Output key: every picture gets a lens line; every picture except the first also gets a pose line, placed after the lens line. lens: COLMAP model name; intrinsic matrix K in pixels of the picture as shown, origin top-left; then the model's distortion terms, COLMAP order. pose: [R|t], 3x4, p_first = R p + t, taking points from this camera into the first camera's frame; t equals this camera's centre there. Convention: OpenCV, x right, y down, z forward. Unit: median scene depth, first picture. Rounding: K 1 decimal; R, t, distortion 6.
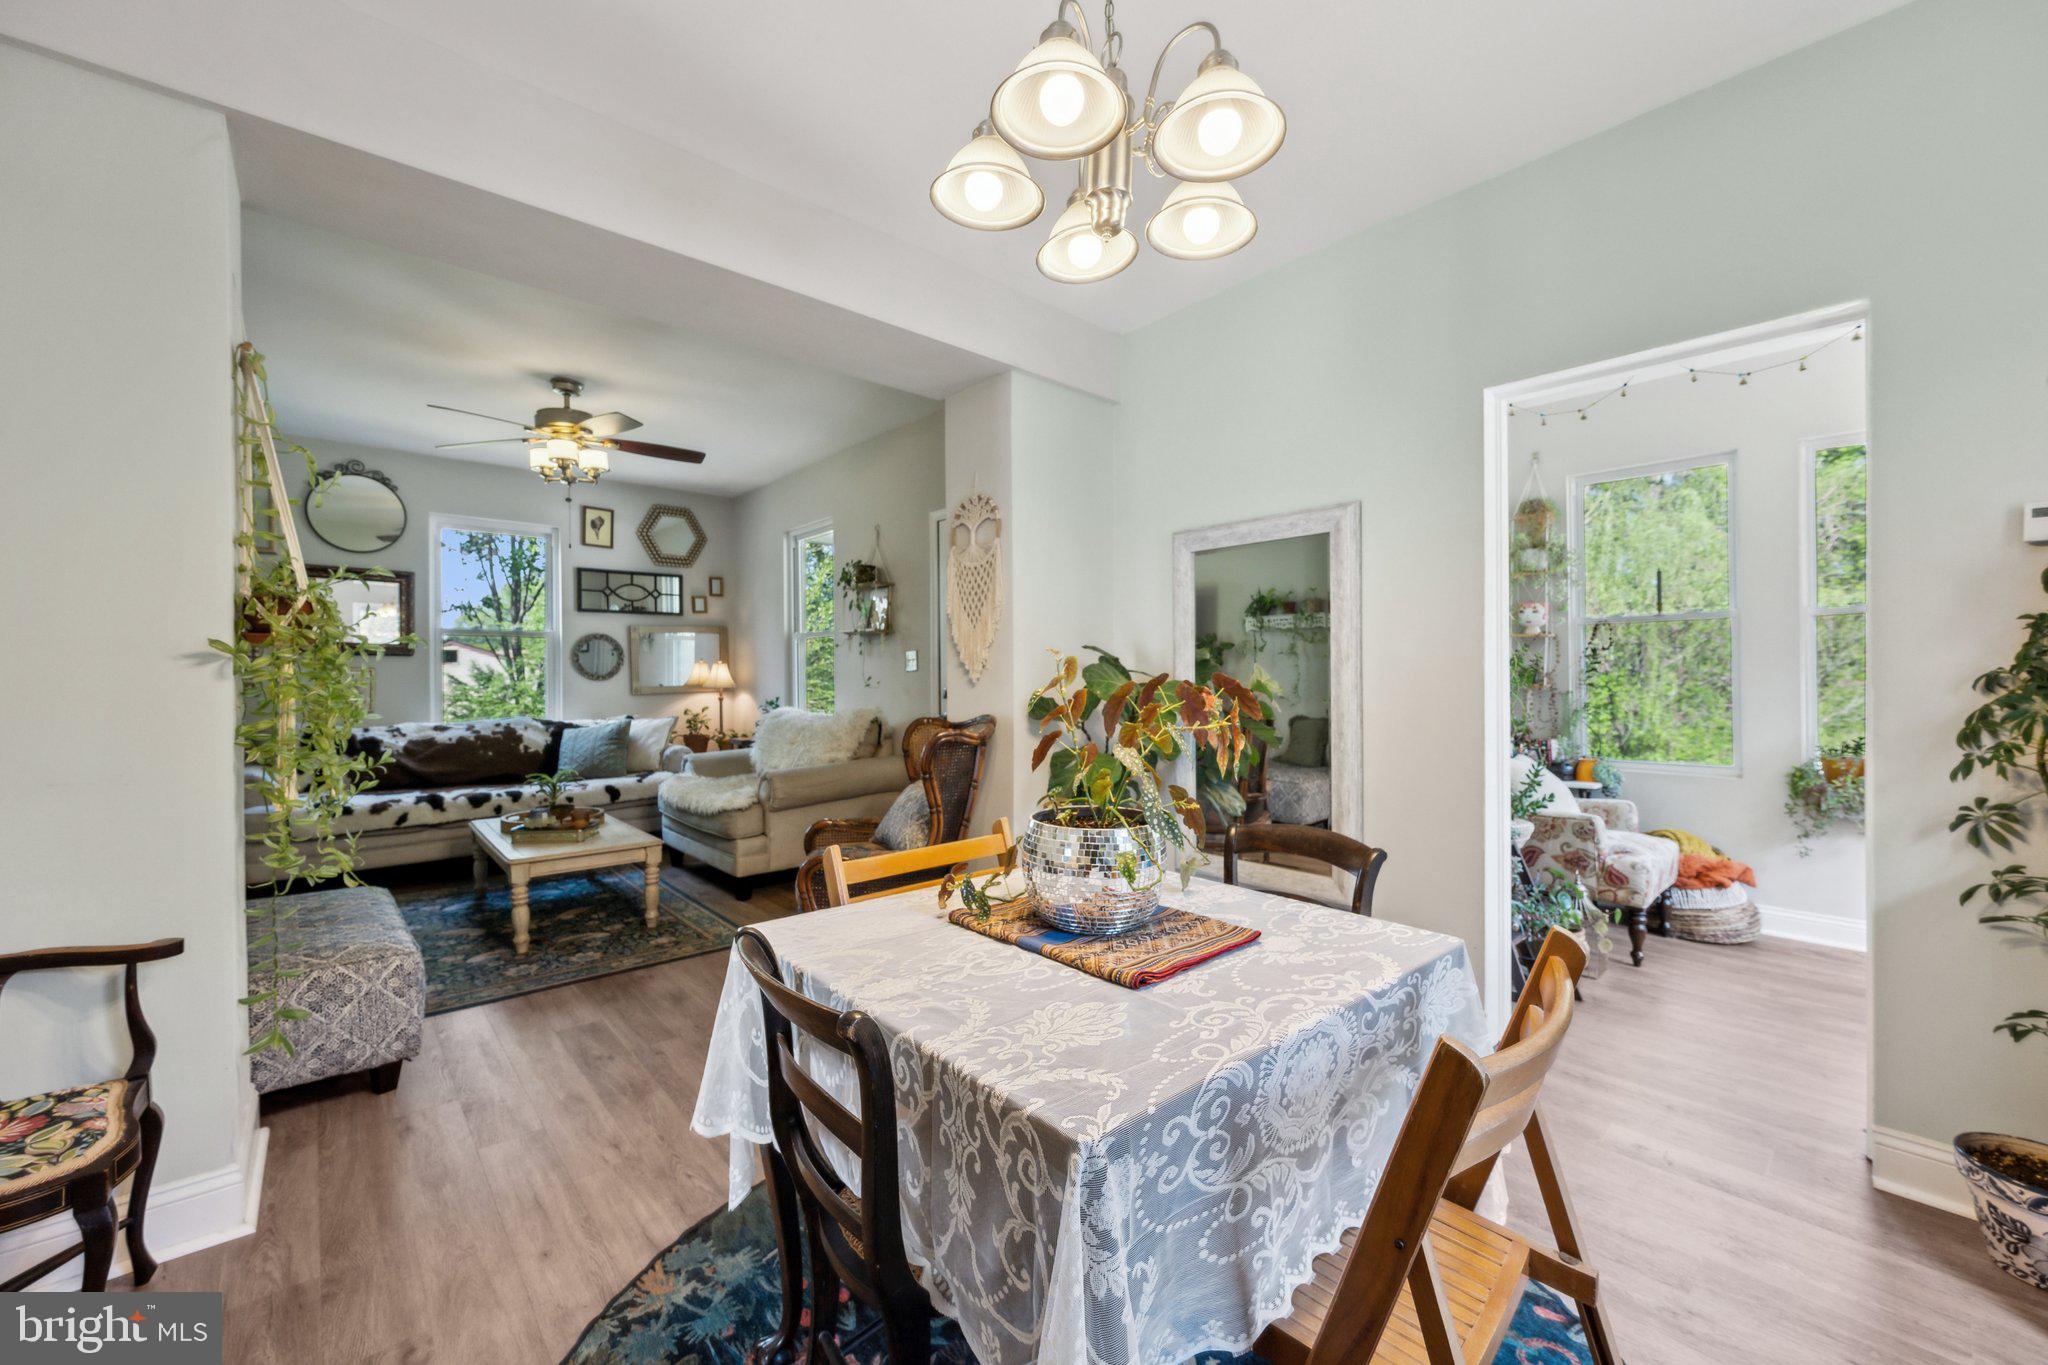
lens RADIAL K [[809.8, 0, 1030.5], [0, 809.8, 671.4], [0, 0, 1]] dist [-0.002490, -0.000330]
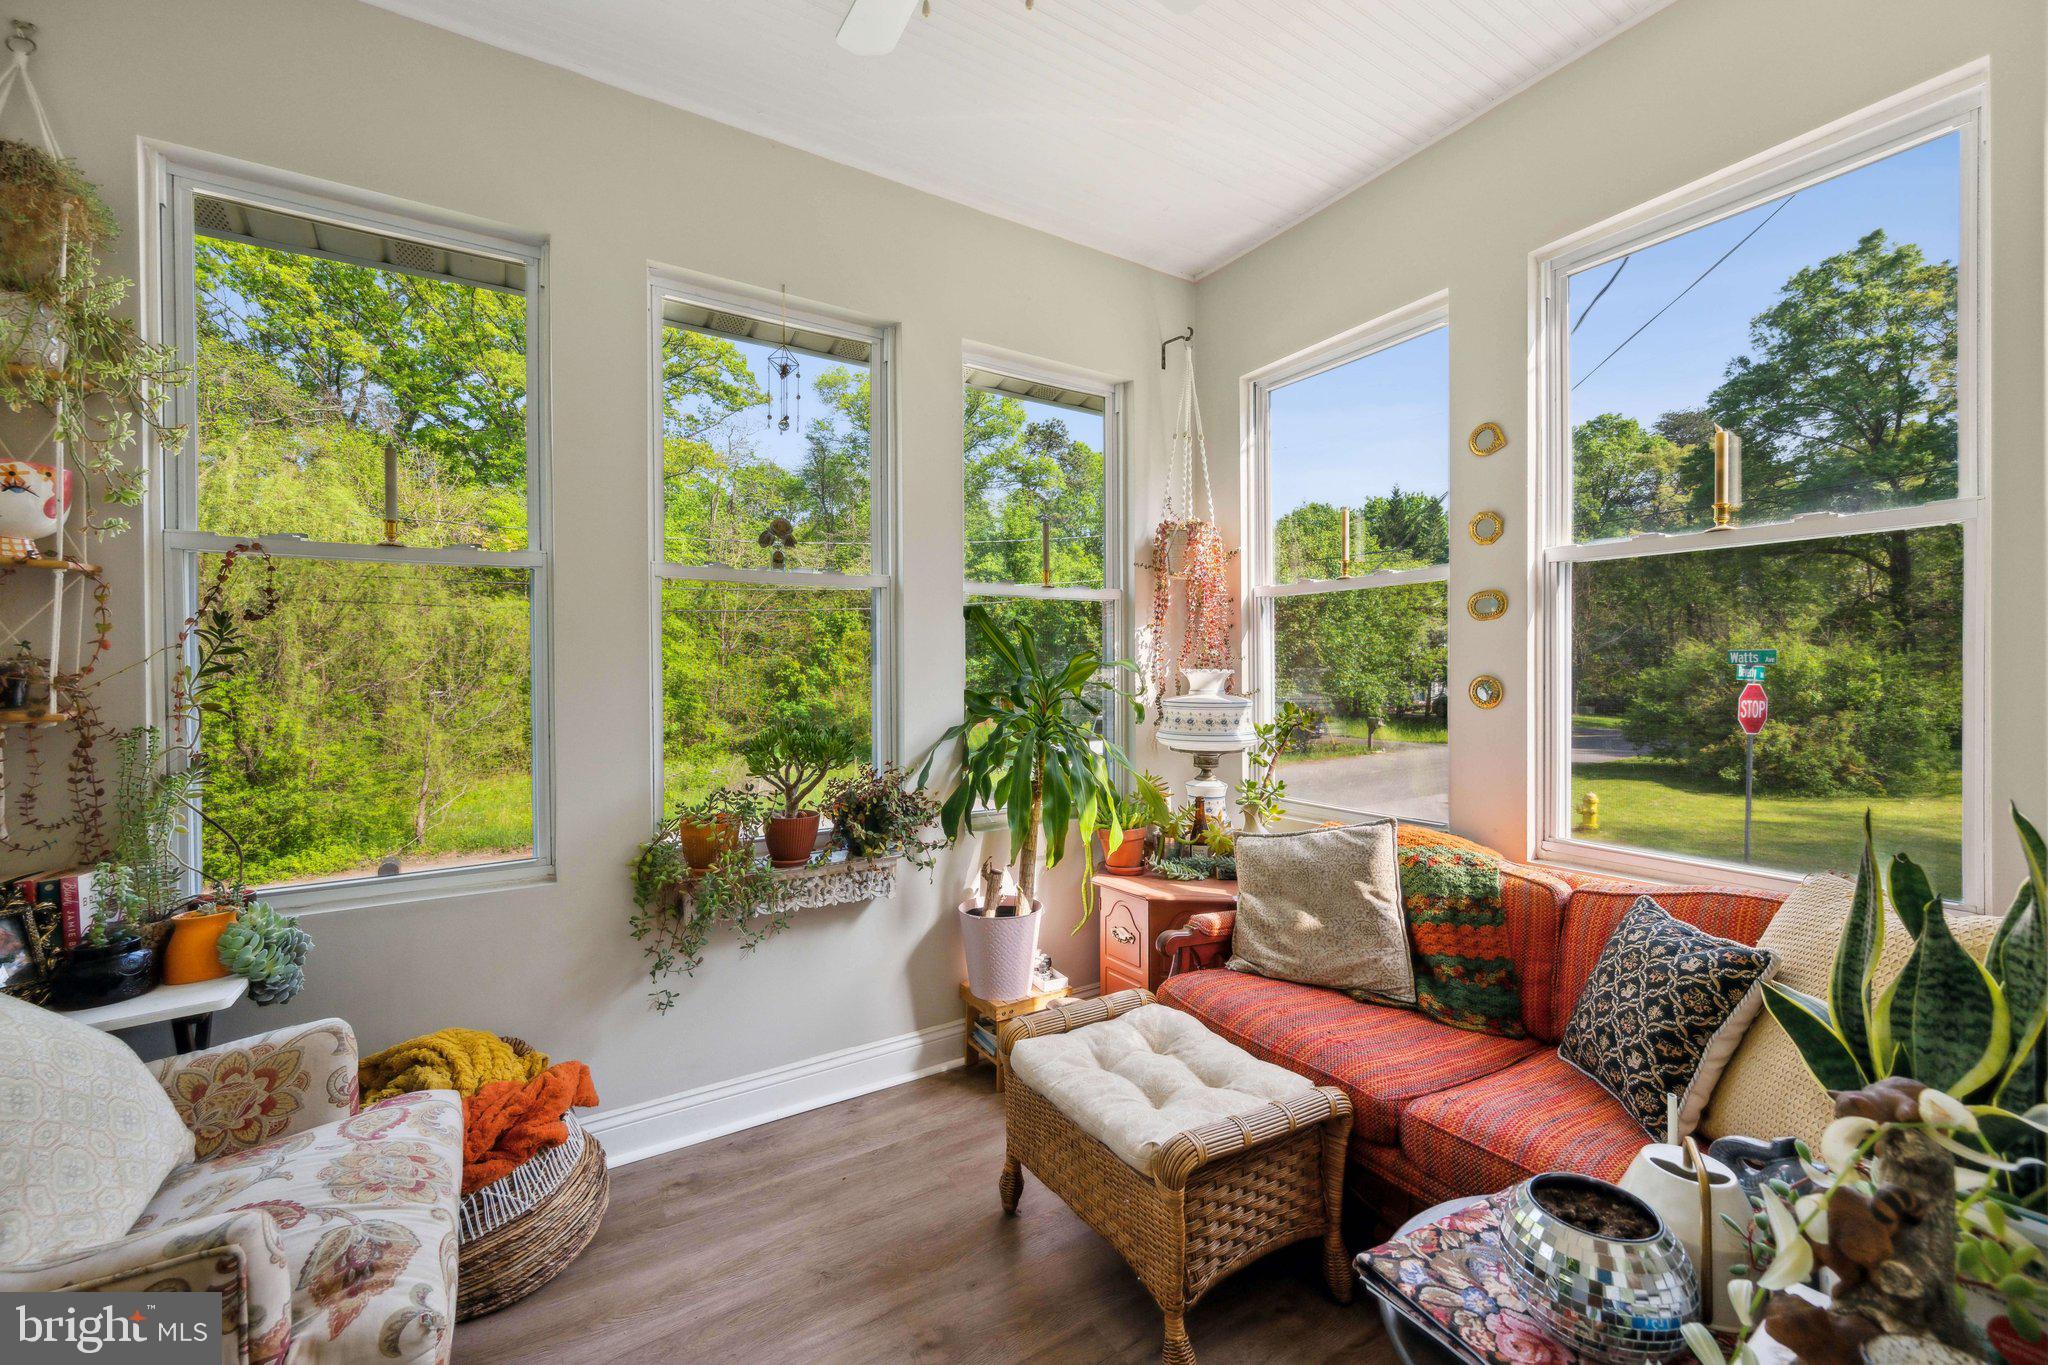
lens RADIAL K [[809.8, 0, 1032.6], [0, 809.8, 674.0], [0, 0, 1]] dist [-0.002490, -0.000330]
pose [[0.164023, 0.004821, 0.986445, 0.375369], [-0.000772, 0.999988, -0.004759, 0.002010], [-0.986456, 0.000019, 0.164025, 0.547849]]
